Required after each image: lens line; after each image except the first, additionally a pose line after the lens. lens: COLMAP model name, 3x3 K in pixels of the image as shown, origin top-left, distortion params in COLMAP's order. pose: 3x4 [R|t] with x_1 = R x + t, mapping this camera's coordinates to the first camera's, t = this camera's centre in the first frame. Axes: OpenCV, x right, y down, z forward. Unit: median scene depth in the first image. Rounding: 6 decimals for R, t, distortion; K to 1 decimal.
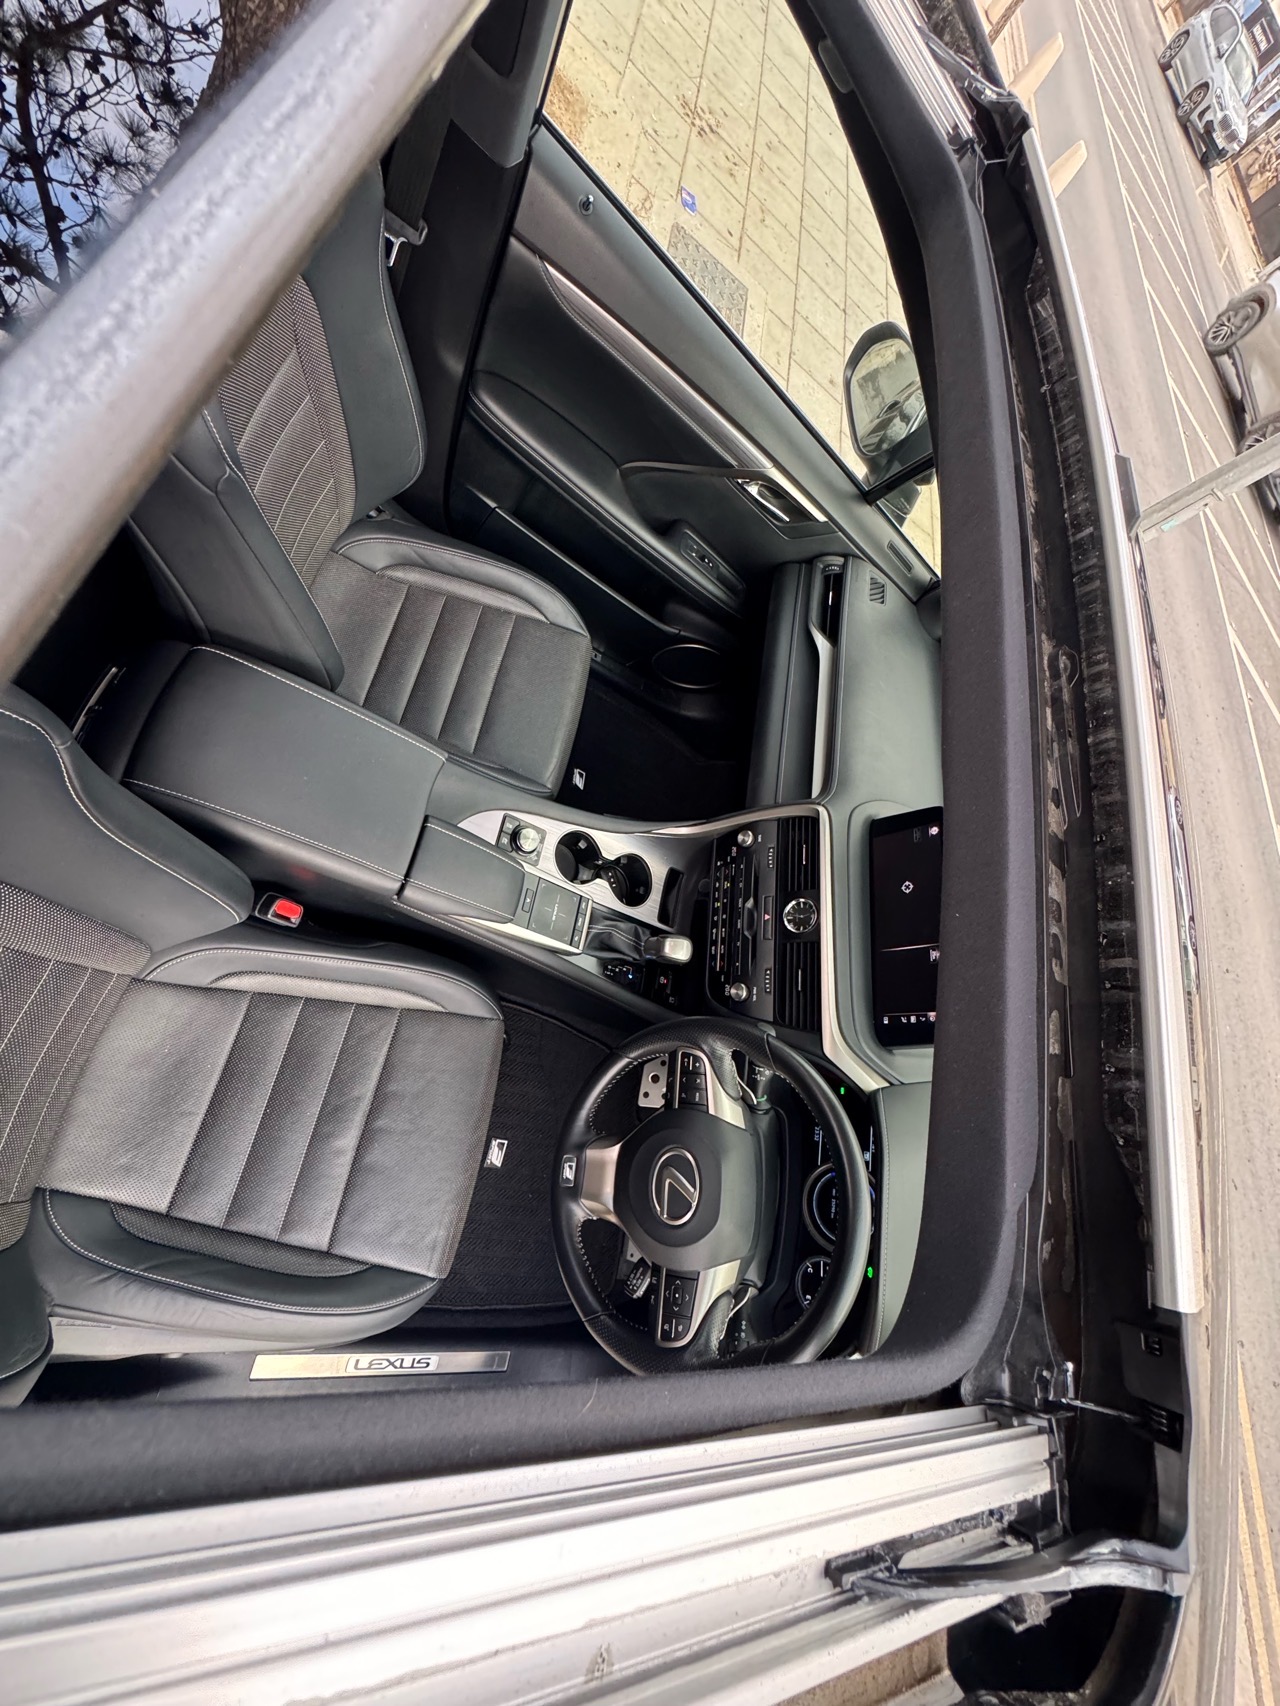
lens RADIAL K [[682.7, 0, 637.4], [0, 682.7, 848.8], [0, 0, 1]] dist [-0.003408, 0.000280]
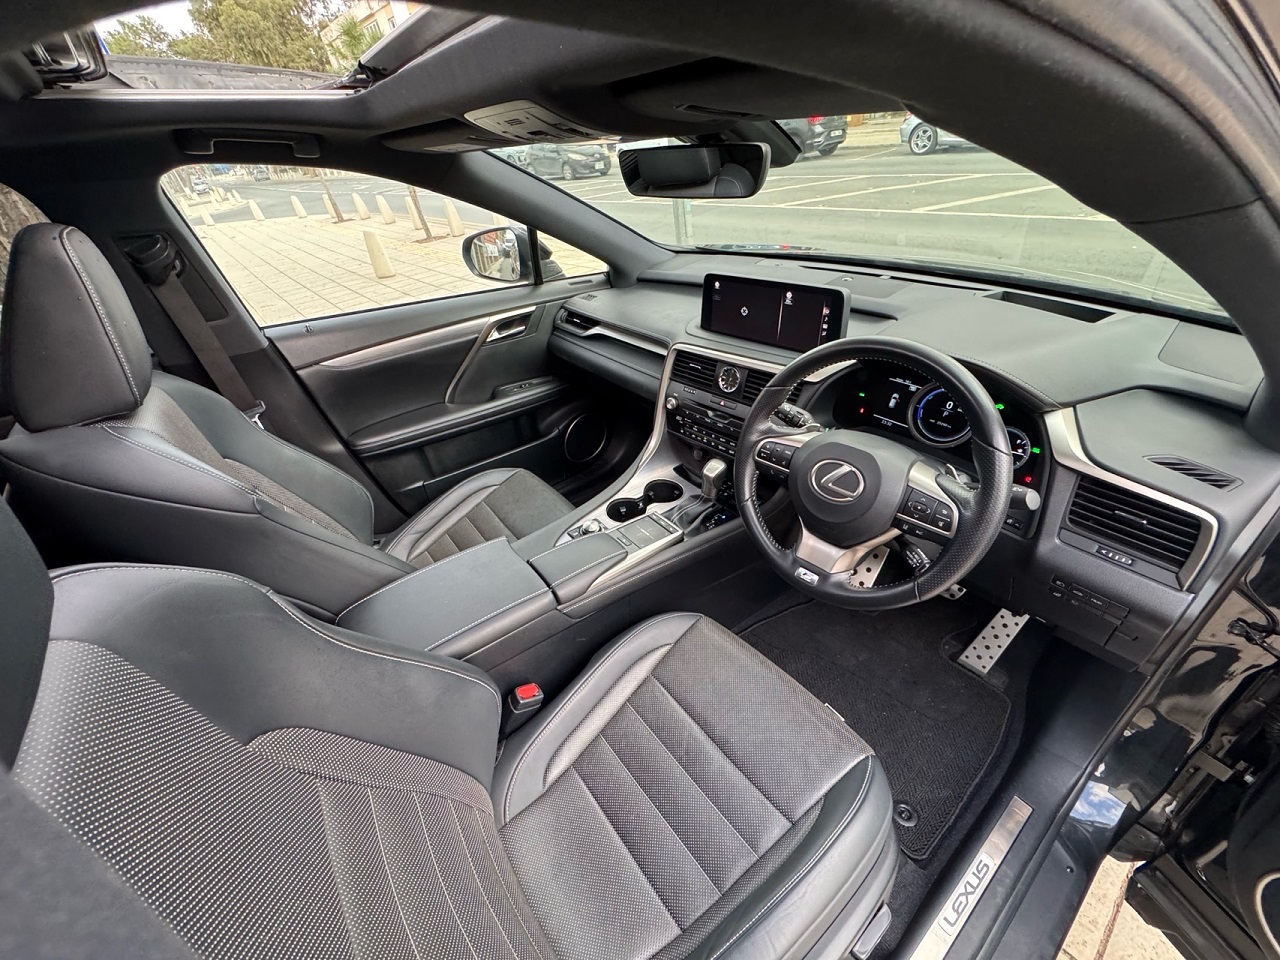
lens RADIAL K [[512.3, 0, 638.1], [0, 512.3, 479.7], [0, 0, 1]] dist [-0.003408, 0.000280]
pose [[0.476655, -0.864586, 0.159034, -0.189602], [0.852711, 0.410737, -0.322769, 0.347473], [0.213741, 0.289459, 0.933021, 0.031311]]
